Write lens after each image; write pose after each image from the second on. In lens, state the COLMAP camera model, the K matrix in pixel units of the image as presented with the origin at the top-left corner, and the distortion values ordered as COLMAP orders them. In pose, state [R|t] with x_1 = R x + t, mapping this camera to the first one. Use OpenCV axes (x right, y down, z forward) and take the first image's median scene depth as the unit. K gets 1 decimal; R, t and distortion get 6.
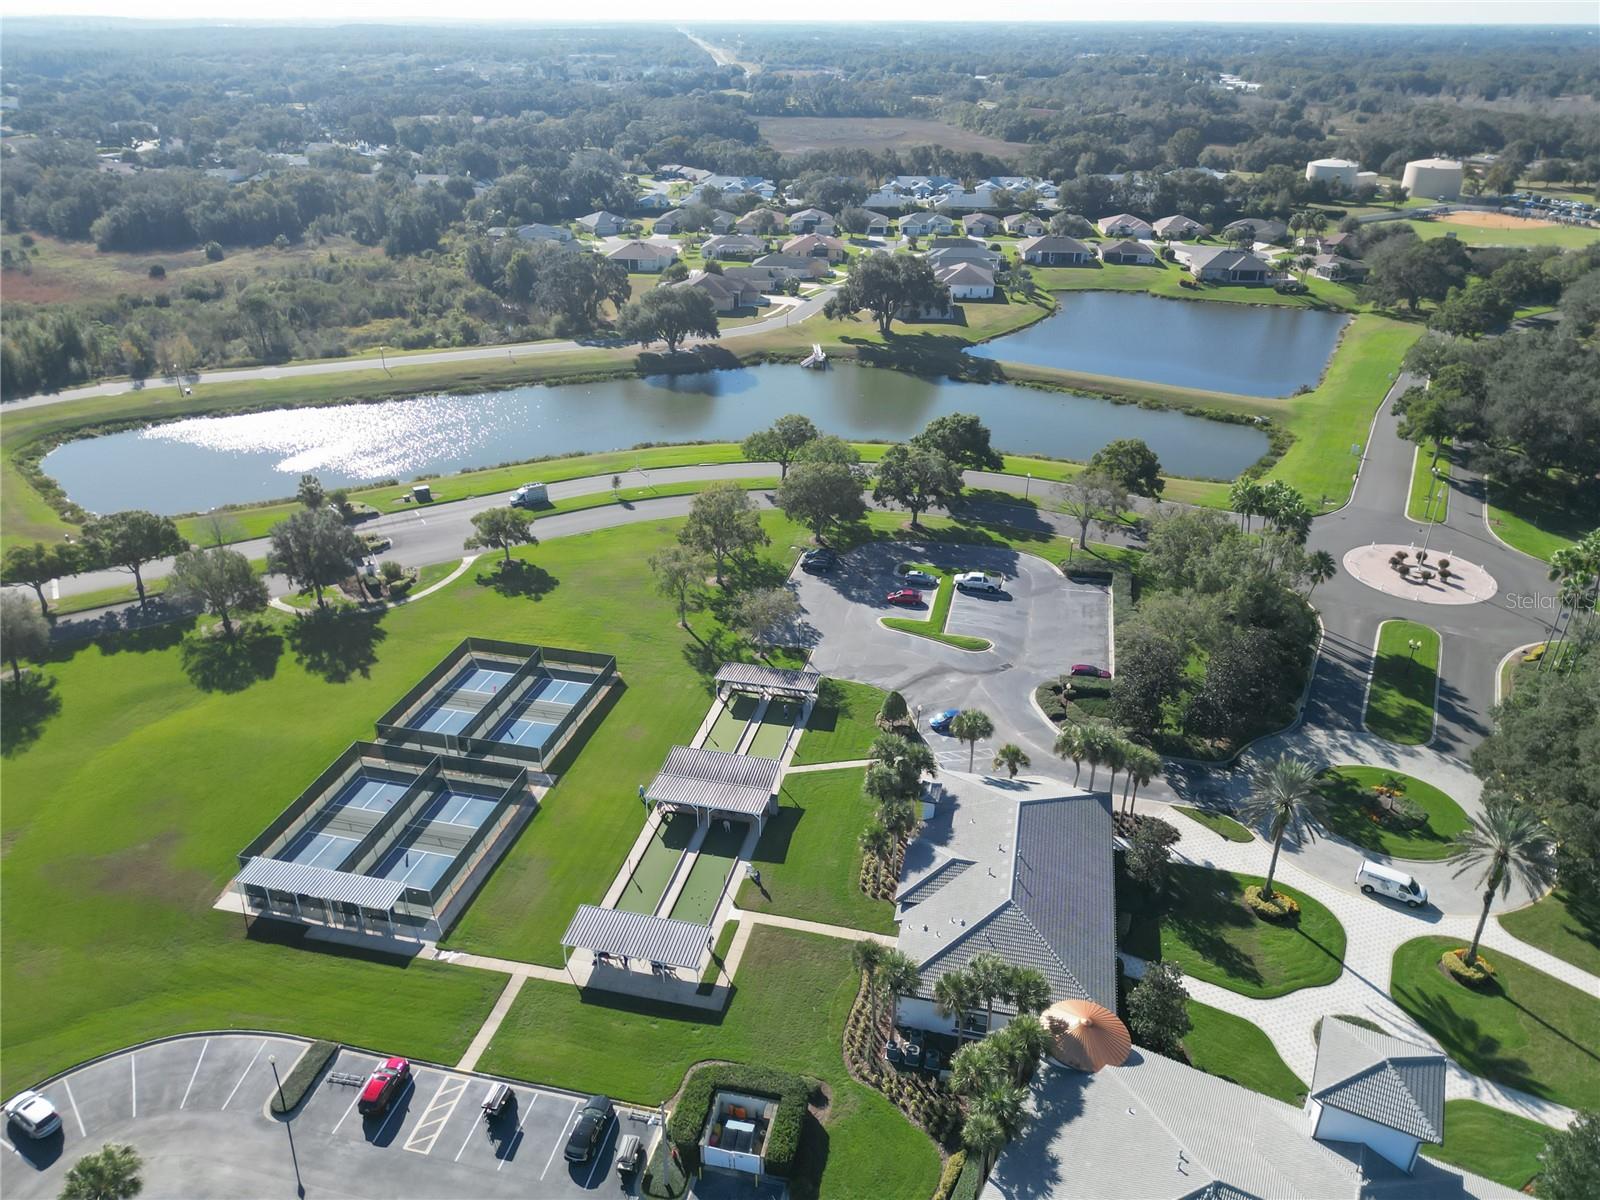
lens RADIAL K [[1116.2, 0, 775.1], [0, 1116.2, 600.4], [0, 0, 1]] dist [0.040422, -0.043808]
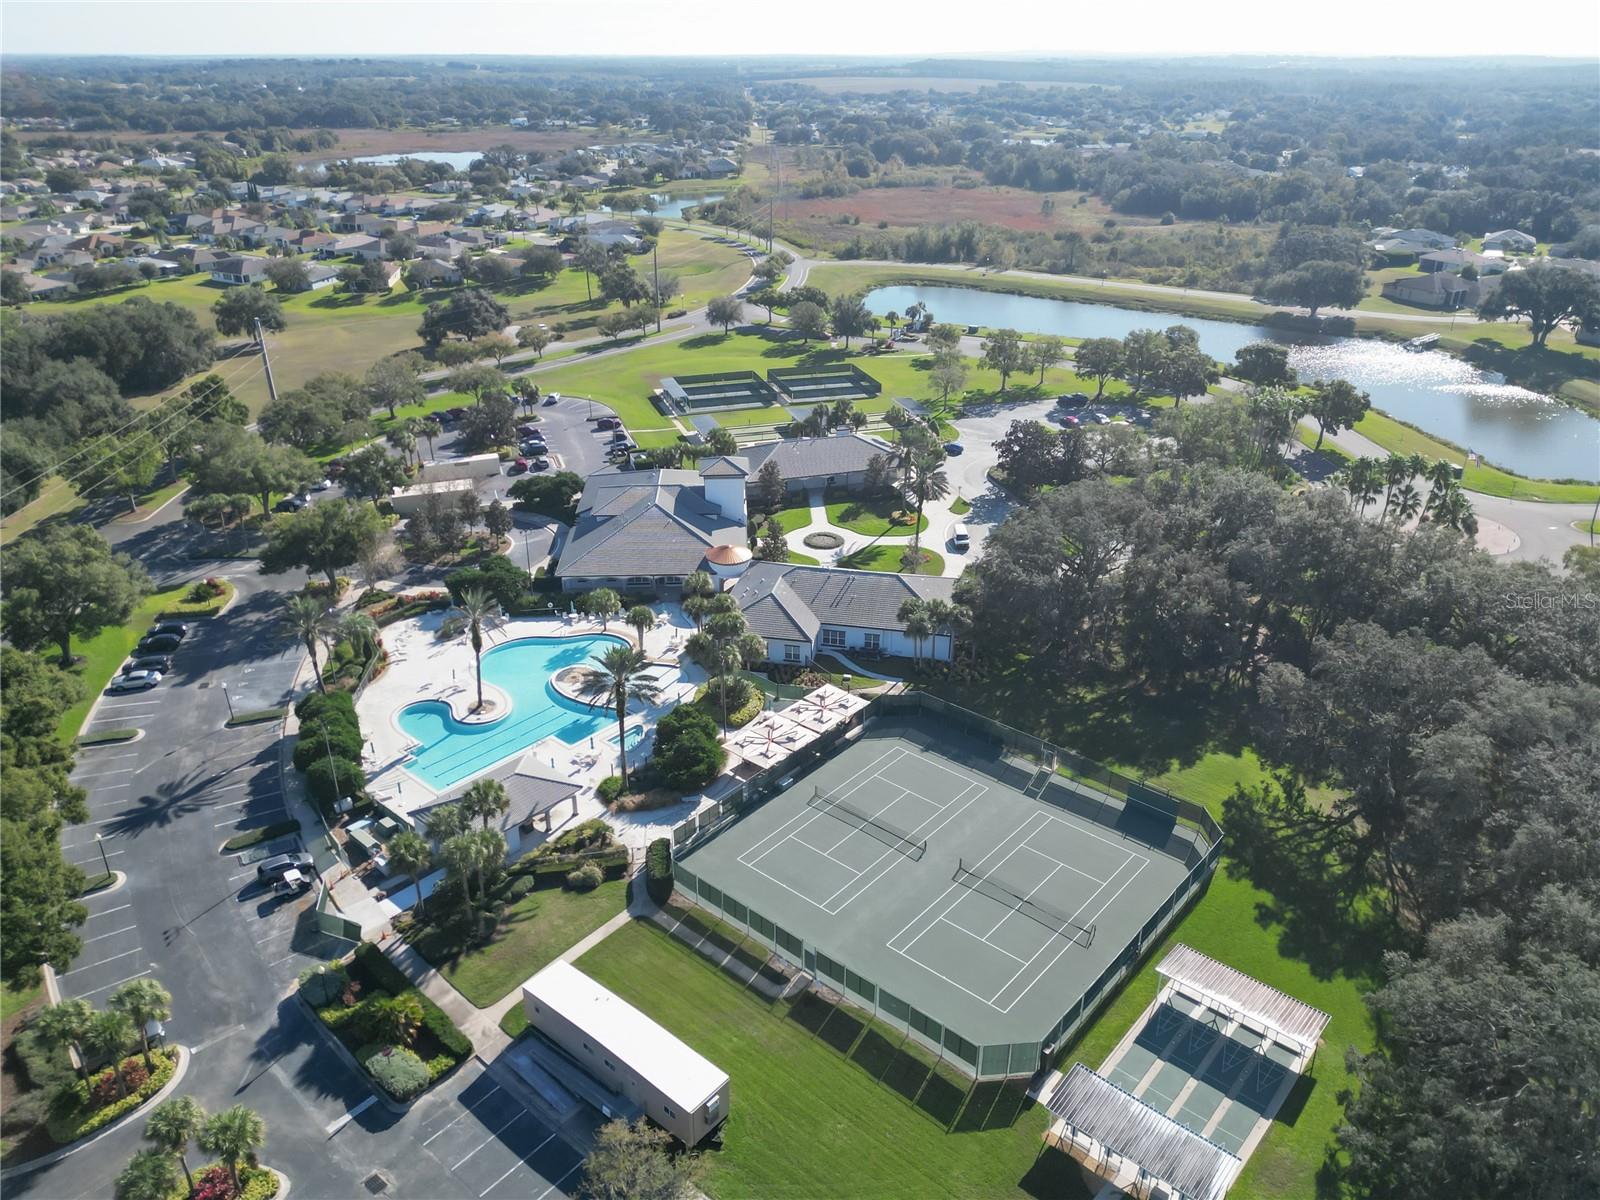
lens RADIAL K [[1159.1, 0, 762.0], [0, 1159.1, 597.7], [0, 0, 1]] dist [0.041206, -0.080363]
pose [[0.510911, 0.362914, -0.779272, 0.593374], [-0.395663, 0.904062, 0.161623, 0.059937], [0.763165, 0.225754, 0.605486, -0.072092]]
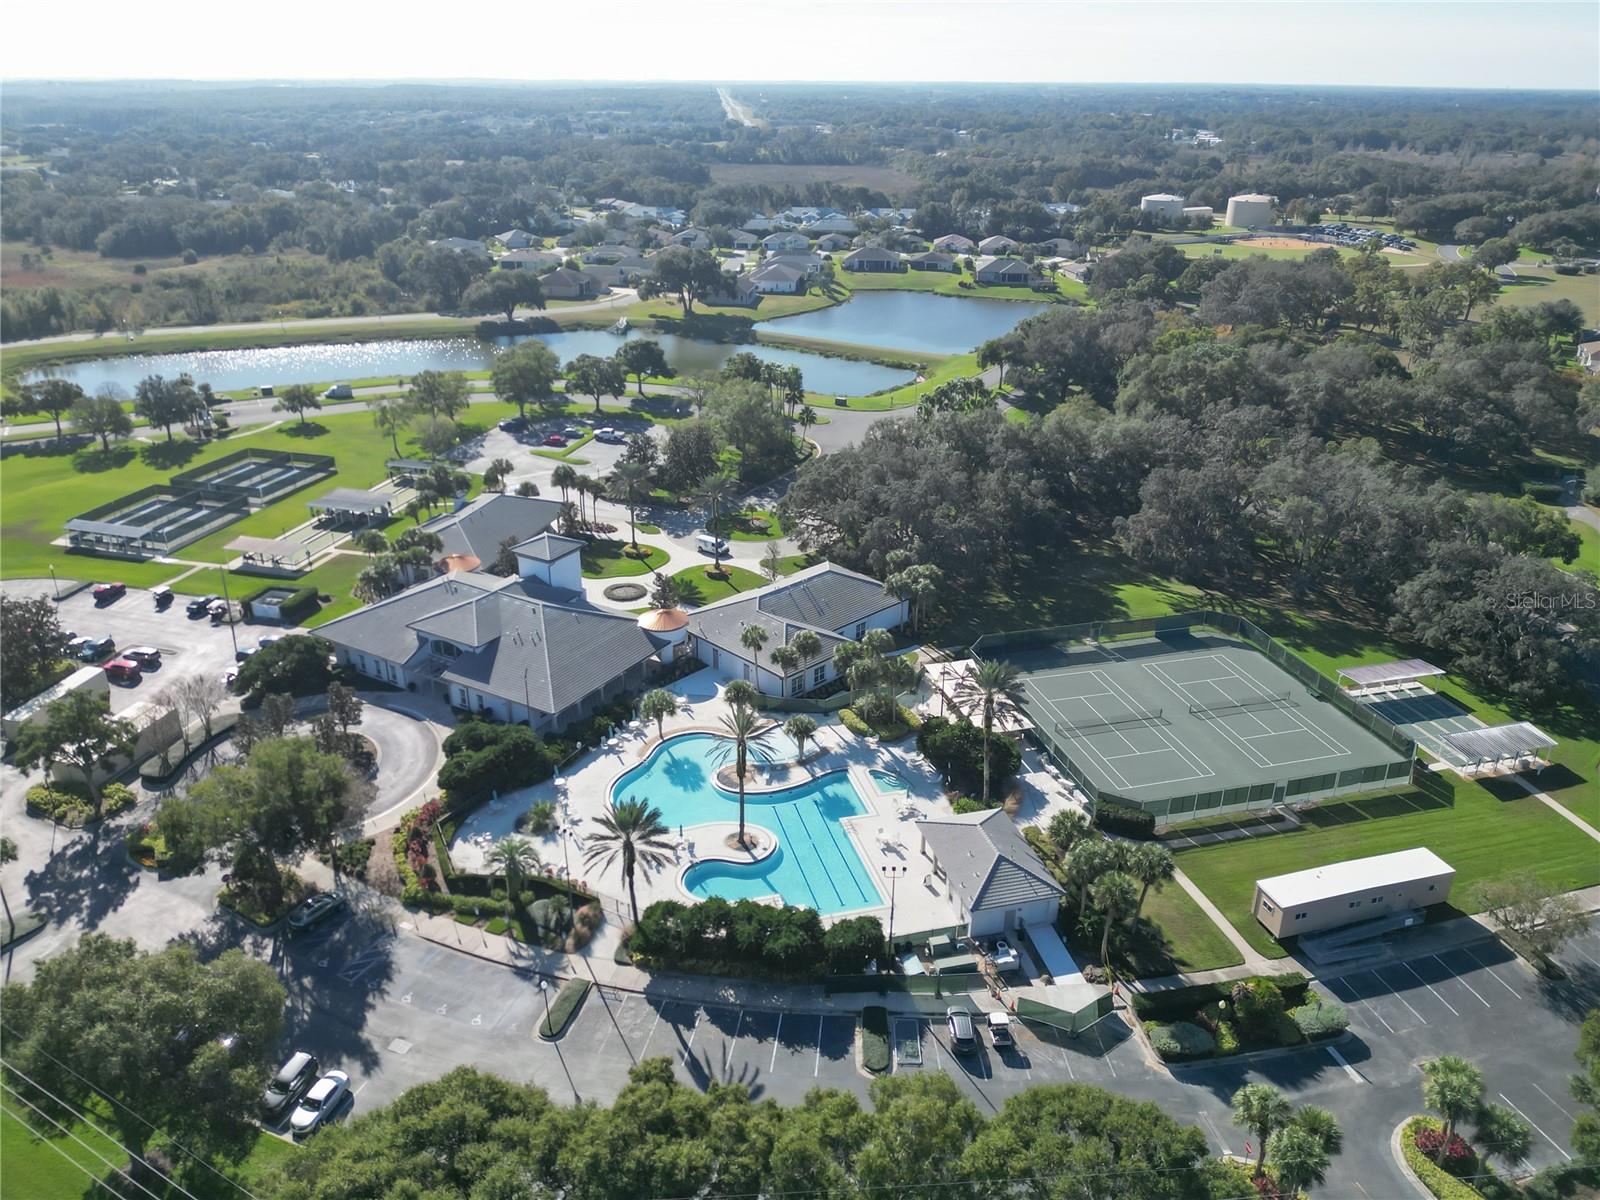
lens RADIAL K [[1159.1, 0, 762.0], [0, 1159.1, 597.7], [0, 0, 1]] dist [0.041206, -0.080363]
pose [[0.998552, 0.022681, -0.048789, 0.244491], [-0.025530, 0.997955, -0.058595, 0.149120], [0.047360, 0.059756, 0.997089, -0.265261]]
